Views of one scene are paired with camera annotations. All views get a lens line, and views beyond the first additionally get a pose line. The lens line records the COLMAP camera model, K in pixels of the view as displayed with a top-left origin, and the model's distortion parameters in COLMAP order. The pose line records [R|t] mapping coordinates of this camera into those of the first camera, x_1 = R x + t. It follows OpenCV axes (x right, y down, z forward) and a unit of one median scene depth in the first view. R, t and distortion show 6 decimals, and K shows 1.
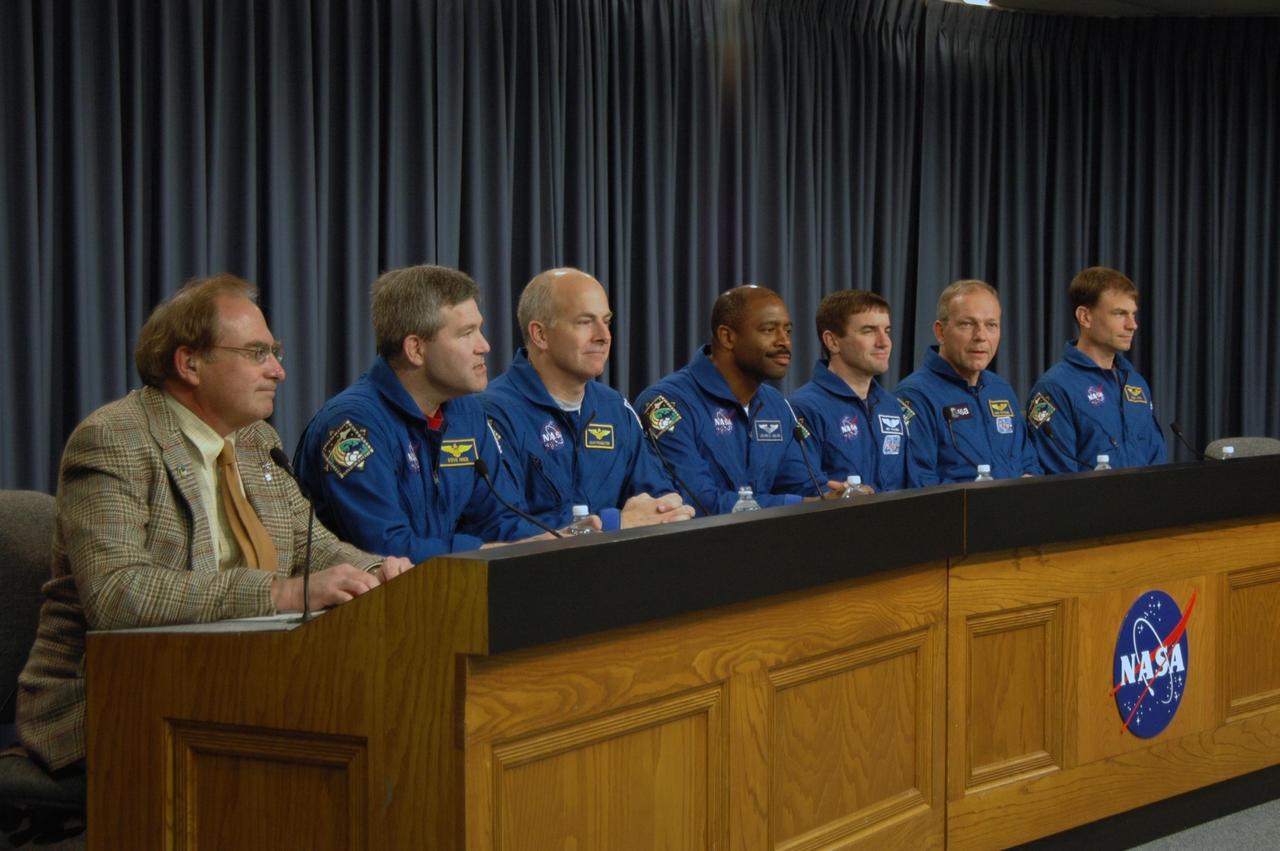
lens RADIAL K [[2206.9, 0, 640.0], [0, 2206.9, 425.5], [0, 0, 1]] dist [-0.003880, 0.020490]
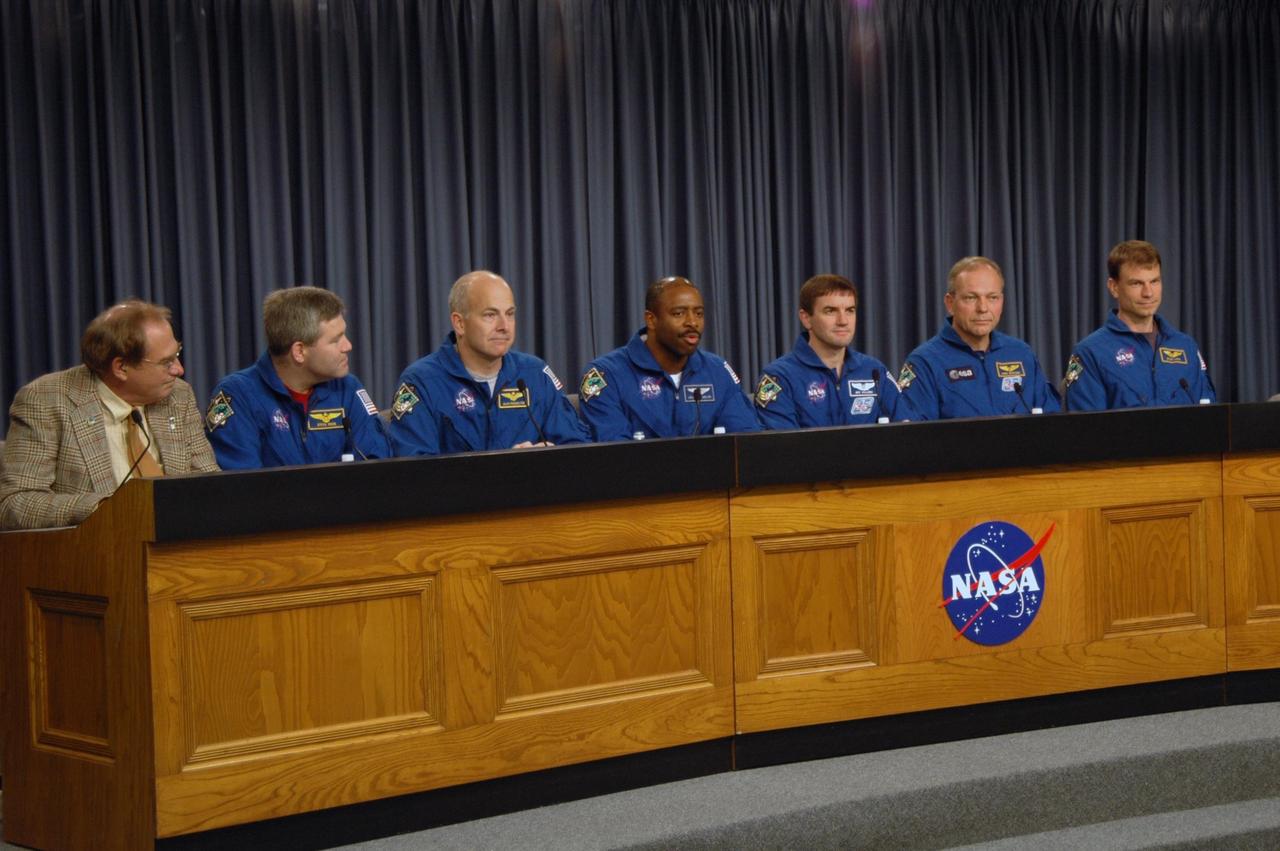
lens RADIAL K [[2357.4, 0, 640.0], [0, 2357.4, 425.5], [0, 0, 1]] dist [0.069388, 0.045673]
pose [[0.937509, -0.016754, -0.347559, 0.543140], [0.019774, 0.999791, 0.005142, 0.014184], [0.347400, -0.011693, 0.937644, -0.280624]]
